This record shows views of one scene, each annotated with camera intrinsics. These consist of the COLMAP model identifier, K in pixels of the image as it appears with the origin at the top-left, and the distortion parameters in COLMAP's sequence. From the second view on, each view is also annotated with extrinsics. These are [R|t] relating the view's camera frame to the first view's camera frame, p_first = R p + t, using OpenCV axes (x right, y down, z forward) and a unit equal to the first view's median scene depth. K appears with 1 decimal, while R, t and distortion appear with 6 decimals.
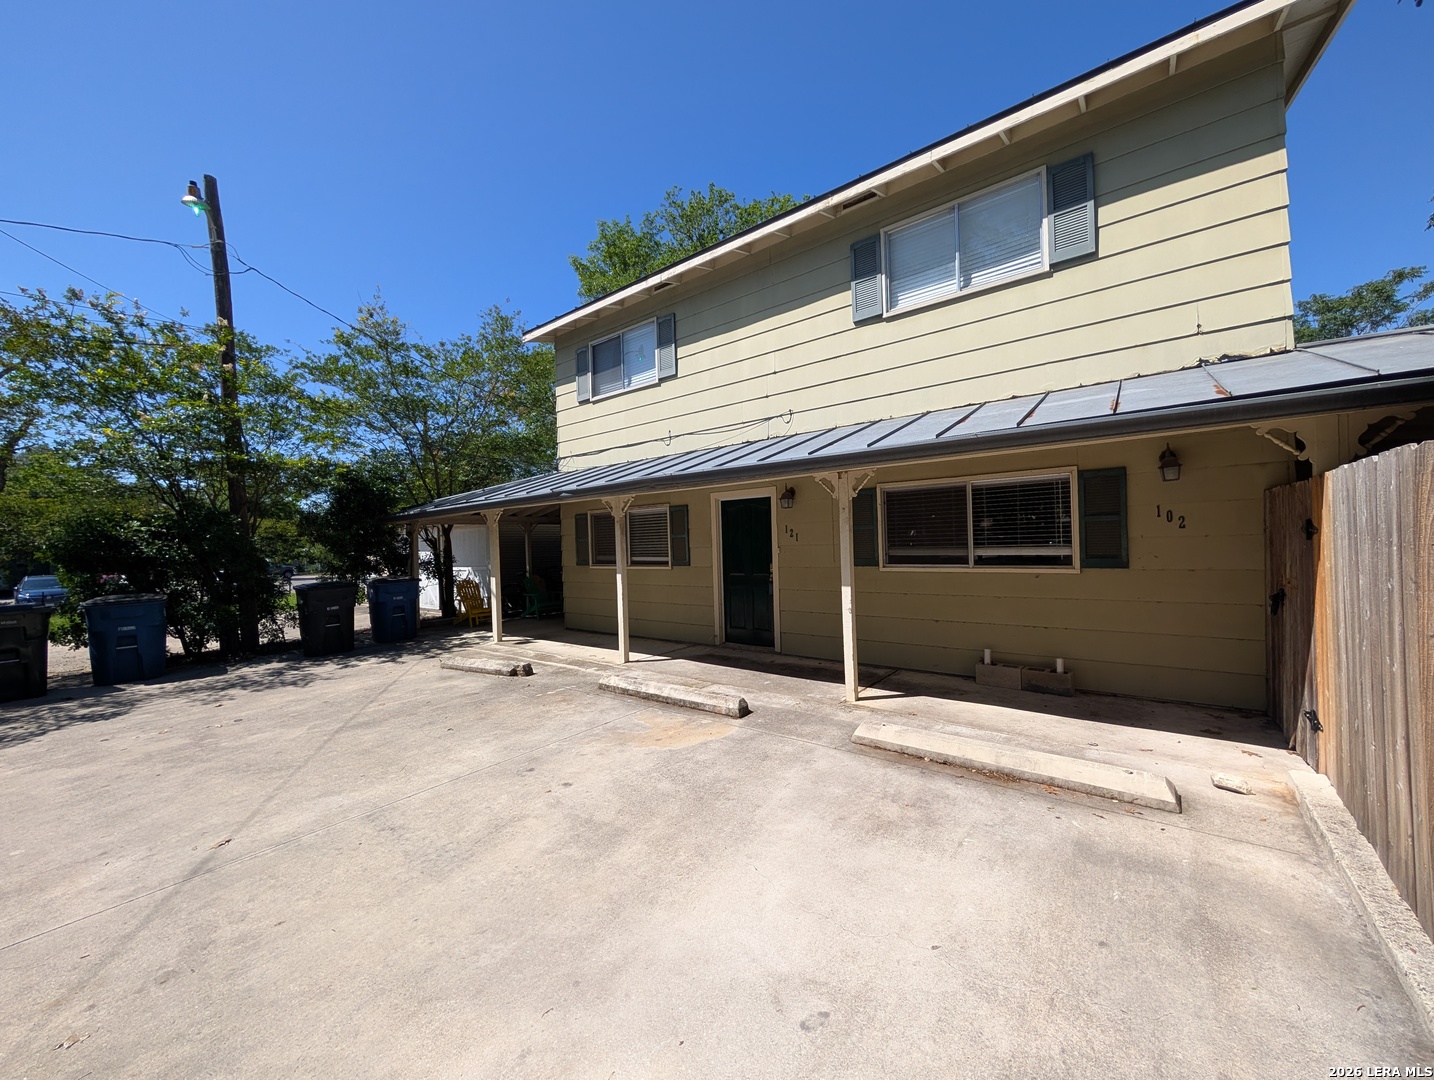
lens RADIAL K [[541.2, 0, 718.9], [0, 541.2, 541.4], [0, 0, 1]] dist [-0.000440, 0.000174]
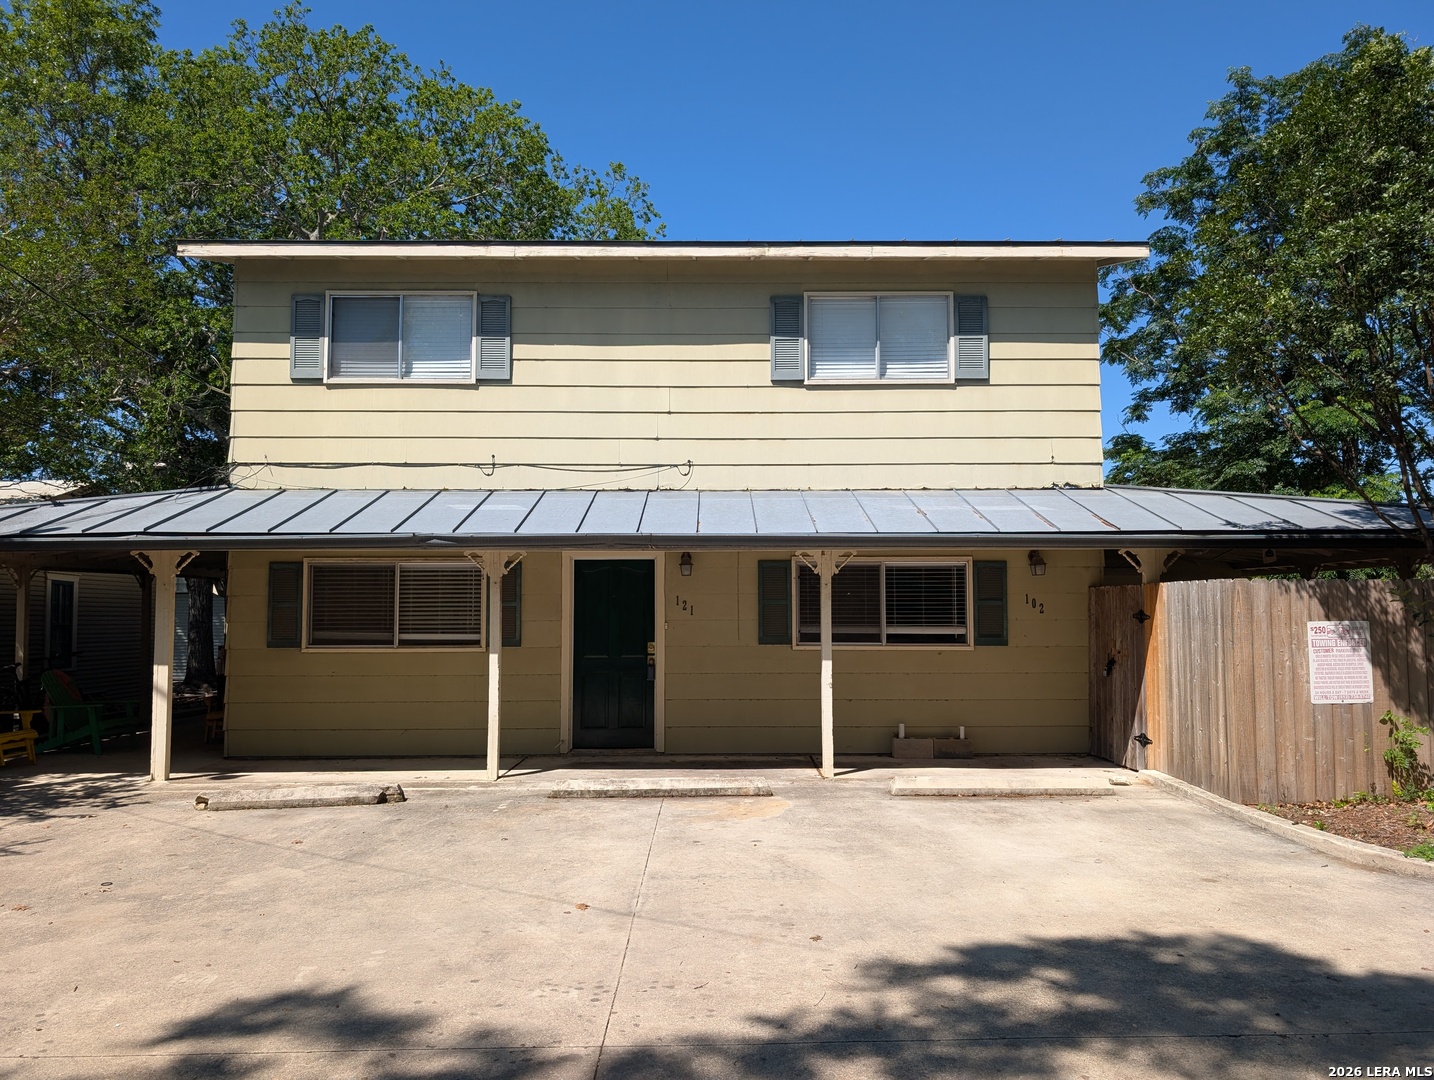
lens RADIAL K [[1035.3, 0, 715.2], [0, 1035.3, 556.3], [0, 0, 1]] dist [0.072011, -0.149389]
pose [[0.782707, 0.060492, 0.619444, -1.134981], [-0.021227, 0.997281, -0.070568, 0.027861], [-0.622028, 0.042085, 0.781863, -0.390048]]
